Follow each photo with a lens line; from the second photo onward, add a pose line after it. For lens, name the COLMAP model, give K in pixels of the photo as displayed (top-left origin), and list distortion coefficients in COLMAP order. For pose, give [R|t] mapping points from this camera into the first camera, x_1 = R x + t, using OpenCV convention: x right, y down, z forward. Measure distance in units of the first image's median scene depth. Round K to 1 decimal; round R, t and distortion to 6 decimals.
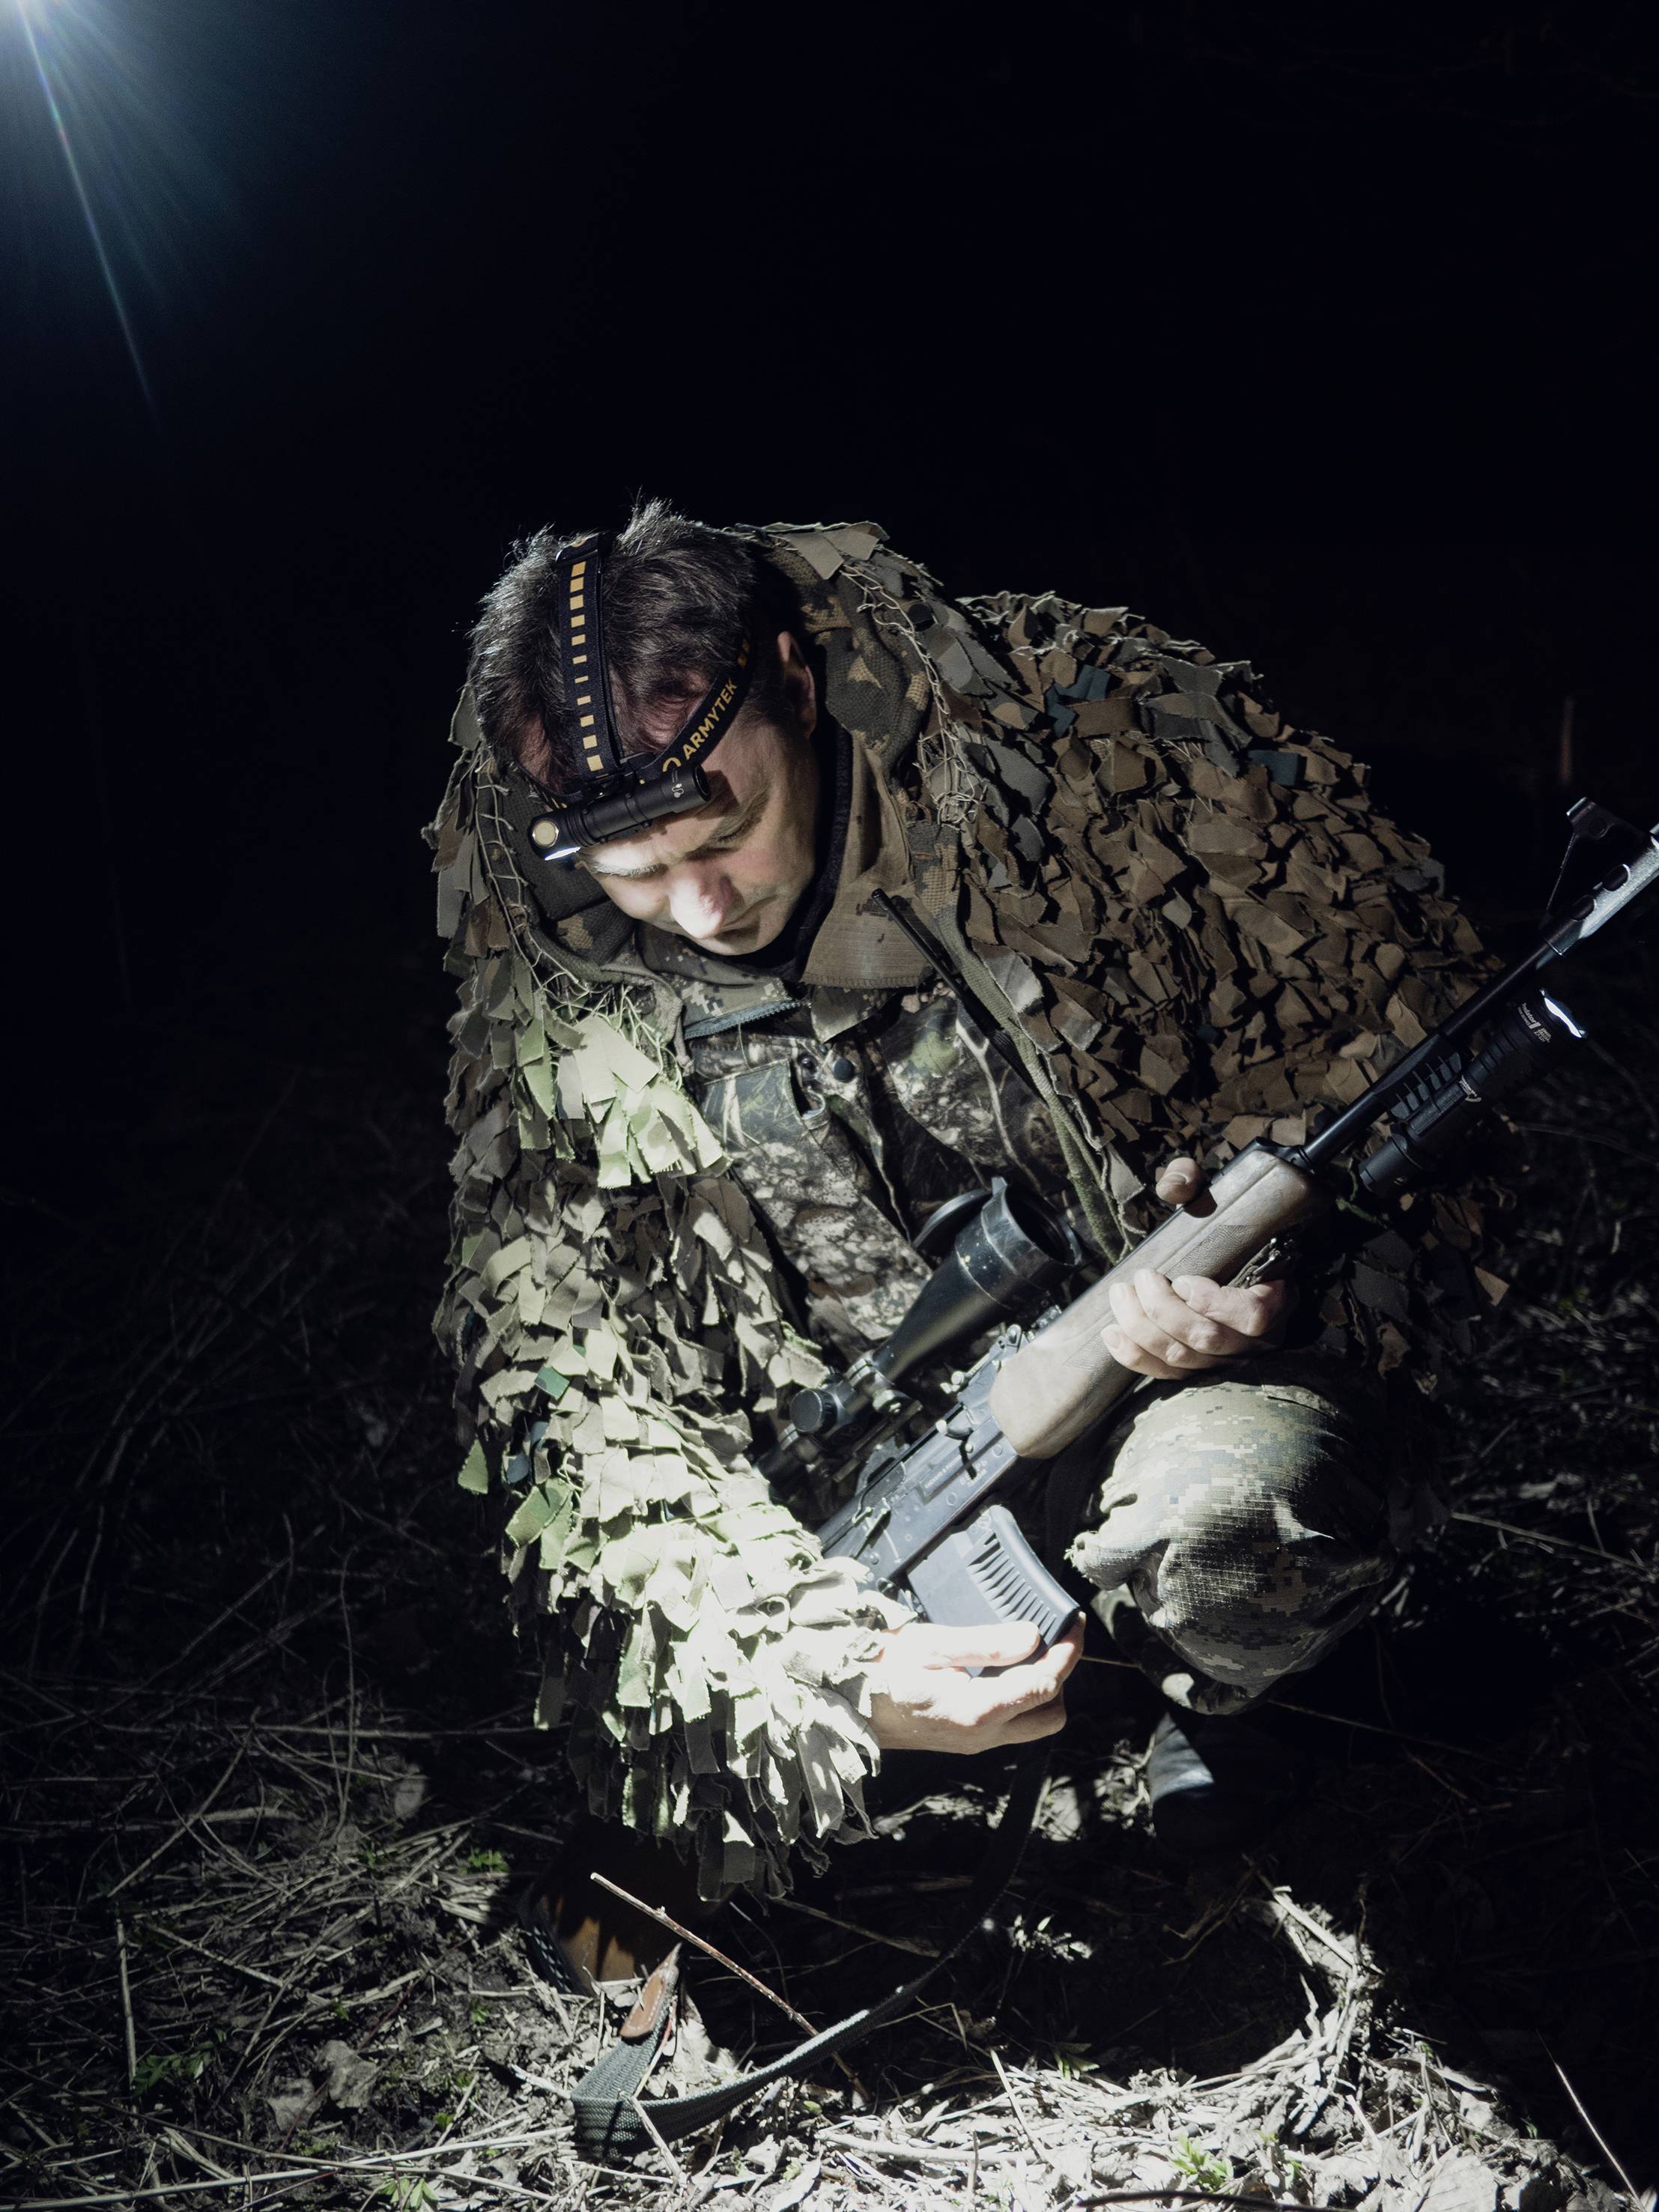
lens RADIAL K [[2409.5, 0, 829.5], [0, 2409.5, 1106.0], [0, 0, 1]] dist [0.003846, -0.001388]
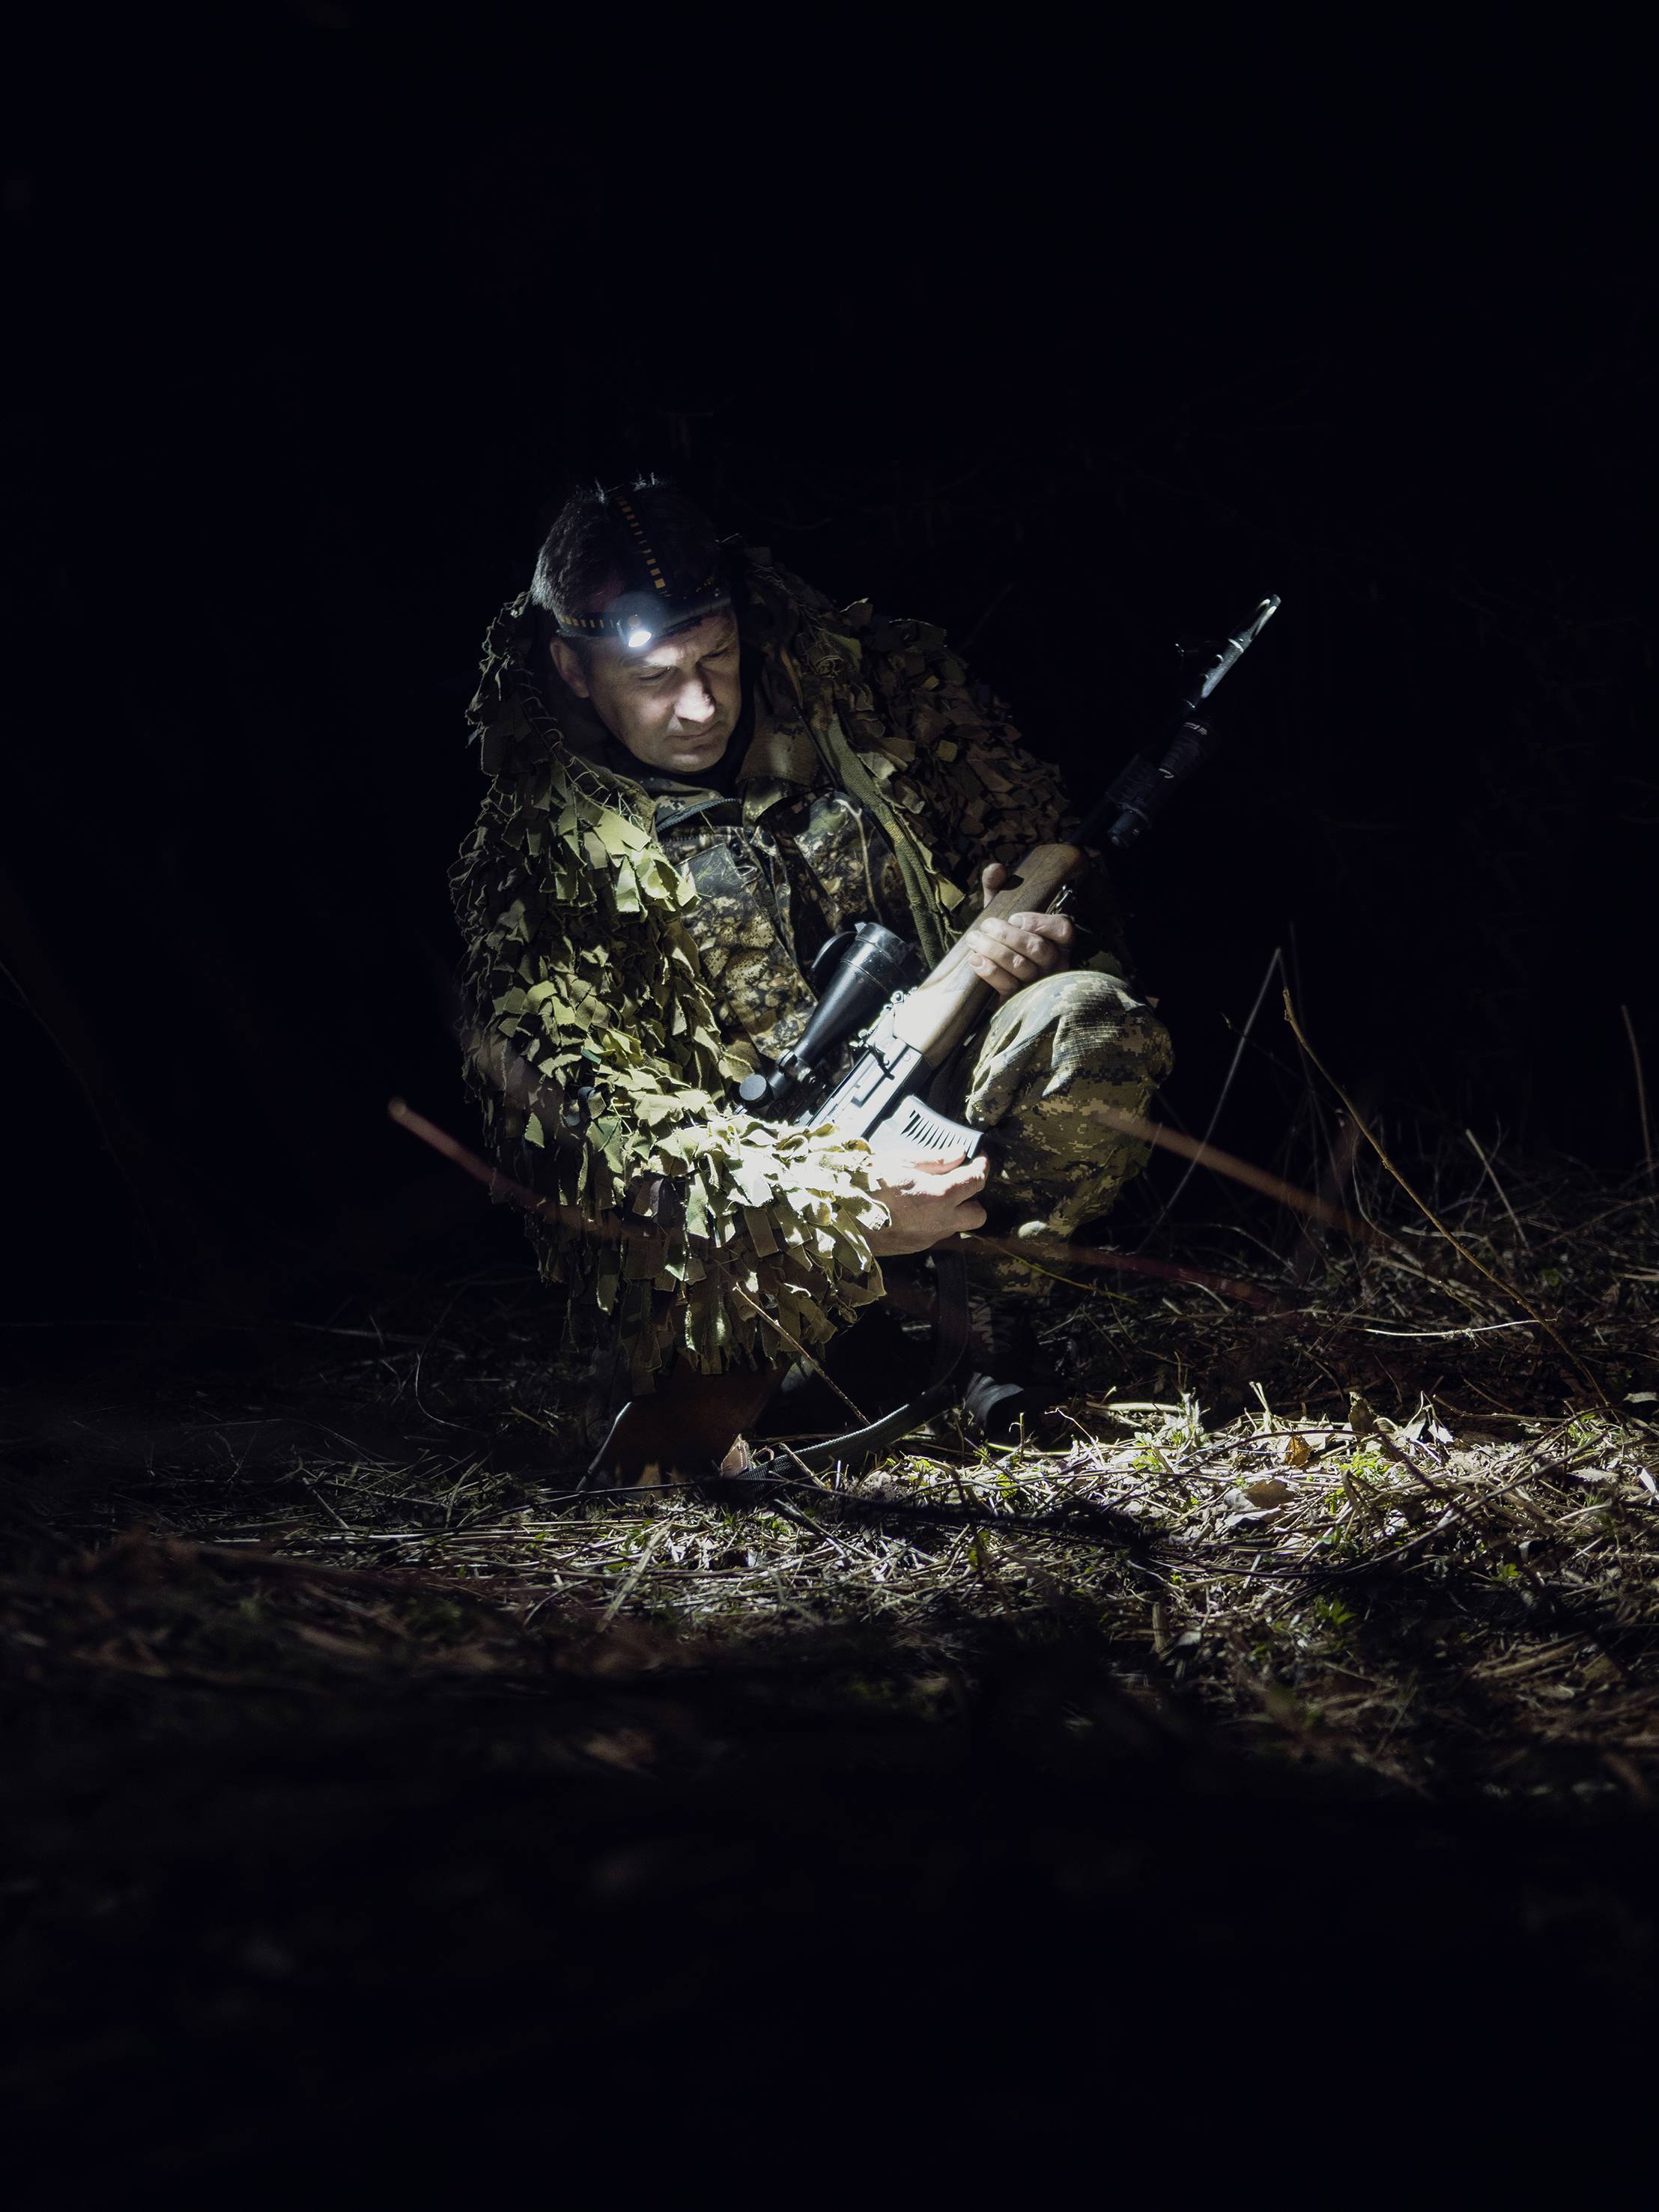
lens RADIAL K [[2409.5, 0, 829.5], [0, 2409.5, 1106.0], [0, 0, 1]] dist [0.003846, -0.001388]
pose [[0.915894, -0.011977, 0.401242, -0.572254], [0.172532, 0.914265, -0.366541, 0.705282], [-0.362451, 0.404940, 0.839436, -0.234055]]
